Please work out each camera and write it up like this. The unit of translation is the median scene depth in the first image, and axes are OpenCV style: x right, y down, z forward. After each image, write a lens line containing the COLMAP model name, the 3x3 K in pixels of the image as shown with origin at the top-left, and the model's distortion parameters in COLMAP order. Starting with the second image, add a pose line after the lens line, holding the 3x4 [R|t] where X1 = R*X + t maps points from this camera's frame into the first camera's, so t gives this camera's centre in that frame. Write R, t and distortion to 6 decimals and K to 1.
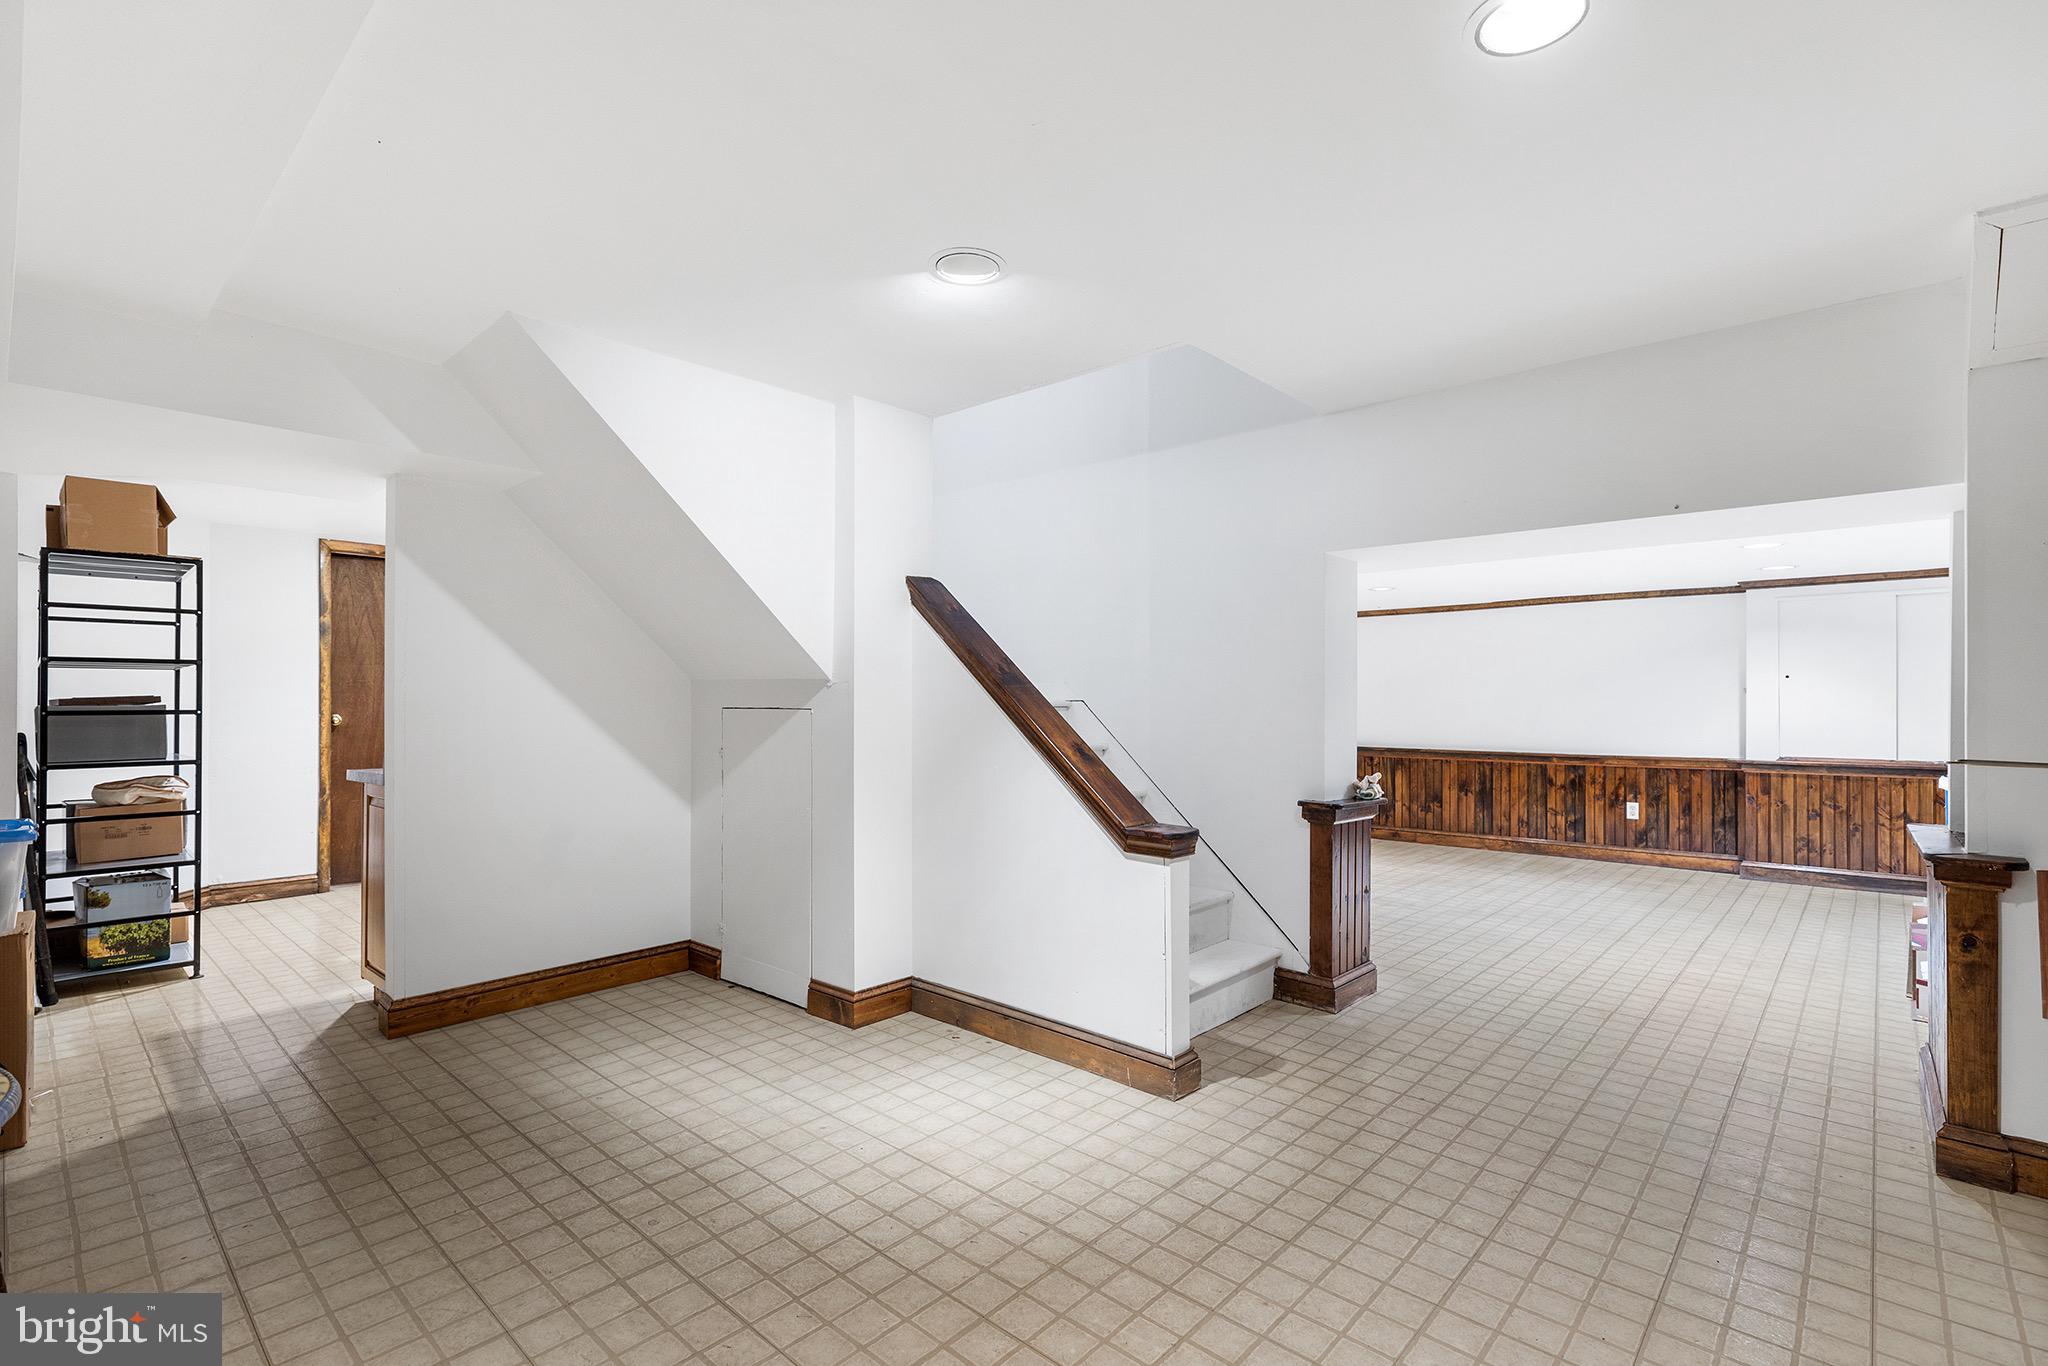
lens RADIAL K [[926.9, 0, 1024.1], [0, 926.9, 693.2], [0, 0, 1]] dist [0.002690, -0.001470]
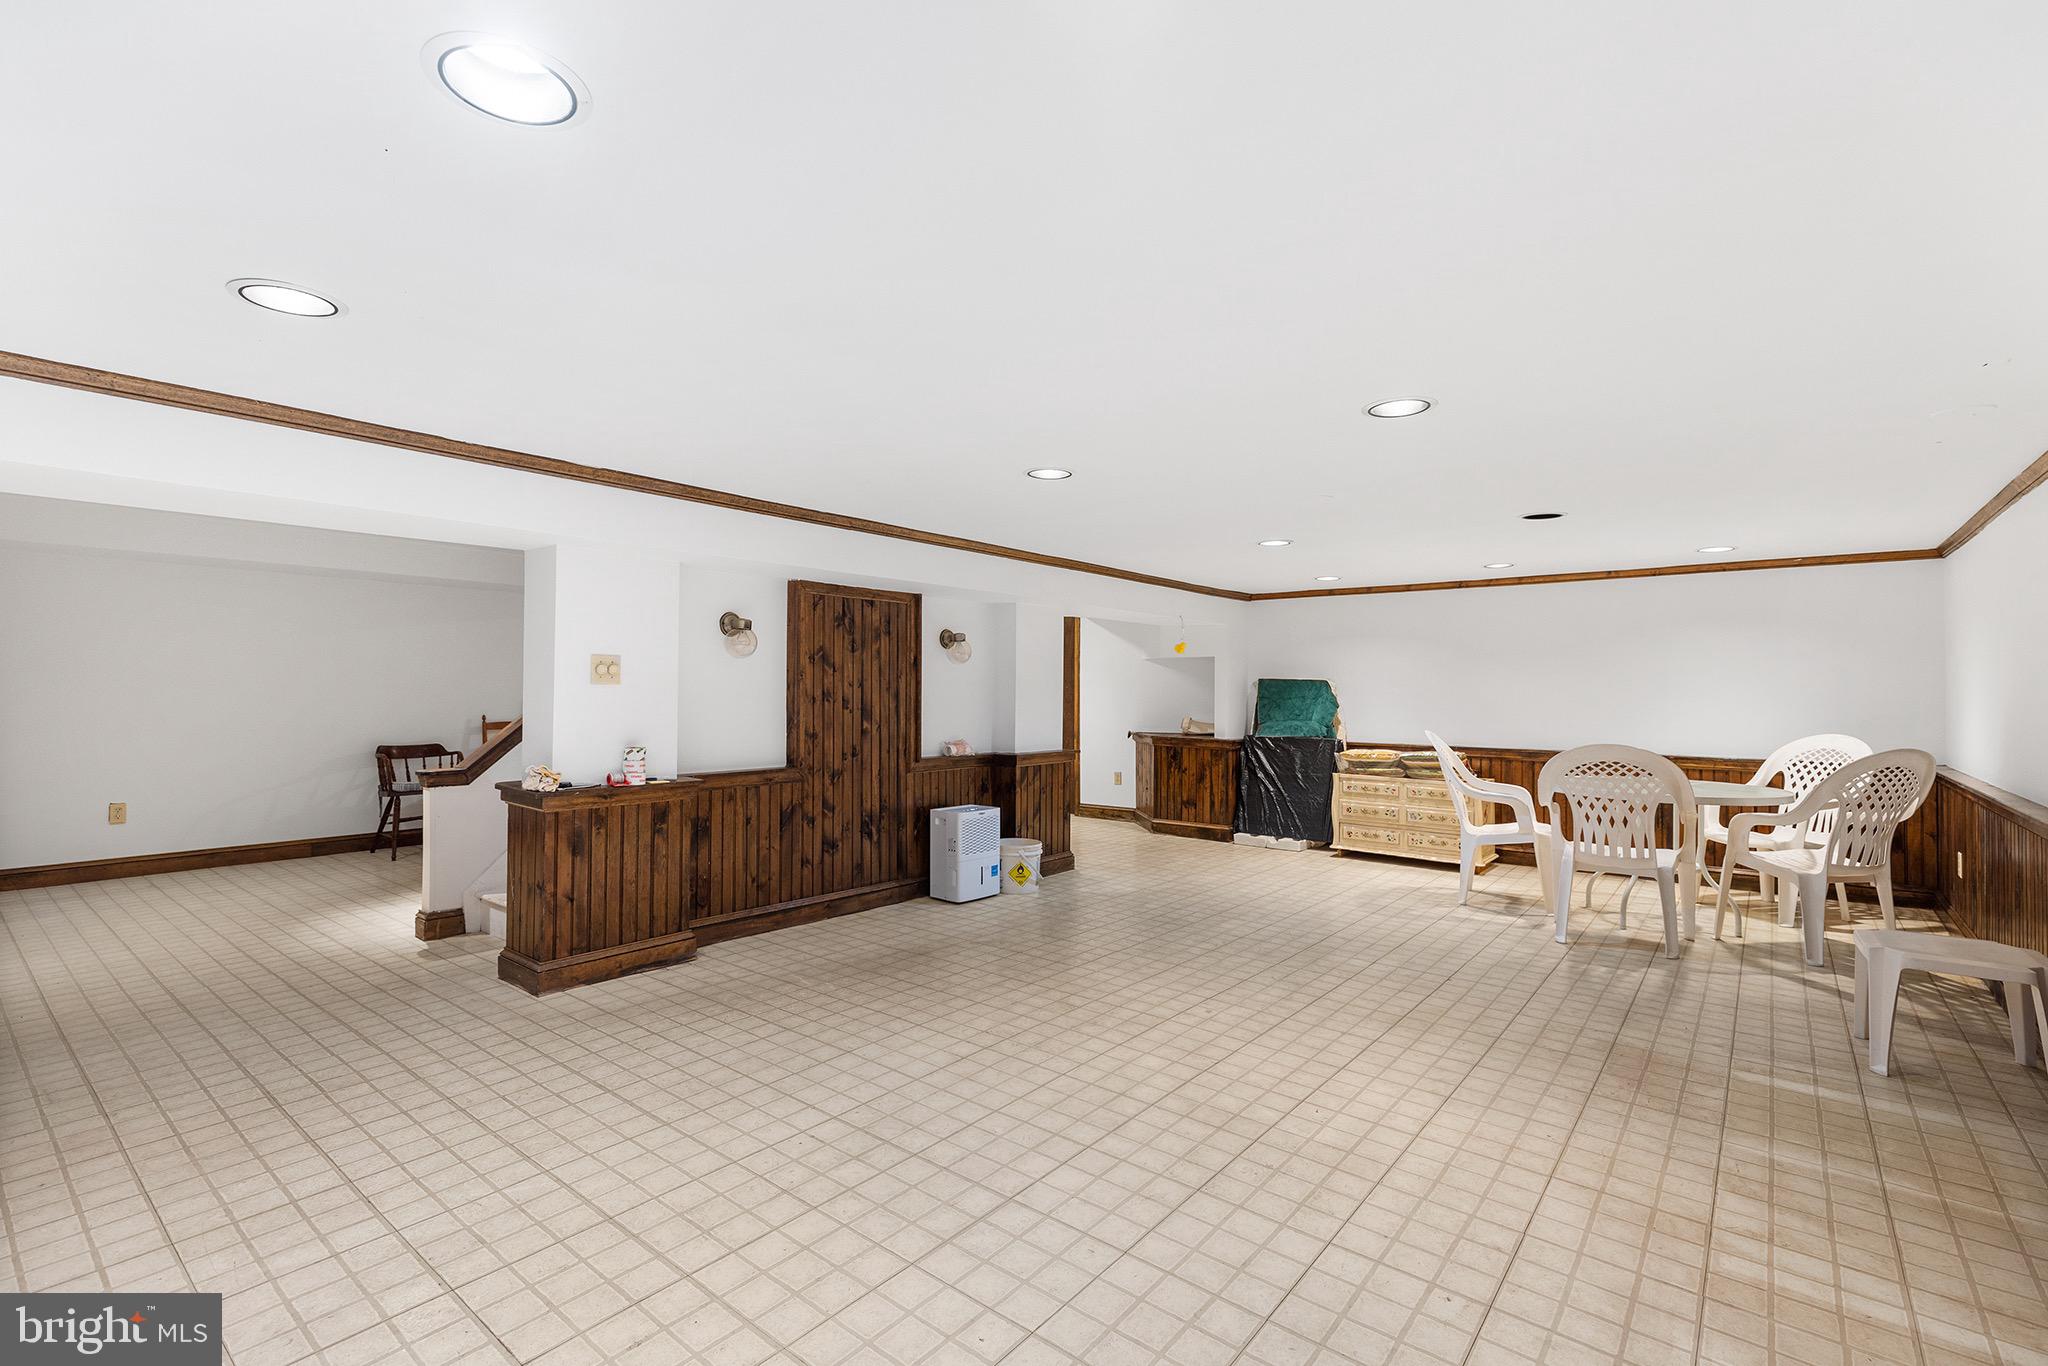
lens RADIAL K [[926.9, 0, 1023.4], [0, 926.9, 685.1], [0, 0, 1]] dist [0.002690, -0.001470]
pose [[0.059178, -0.013578, -0.998155, 1.395569], [0.003656, 0.999904, -0.013385, 0.023872], [0.998241, -0.002857, 0.059222, 1.490248]]
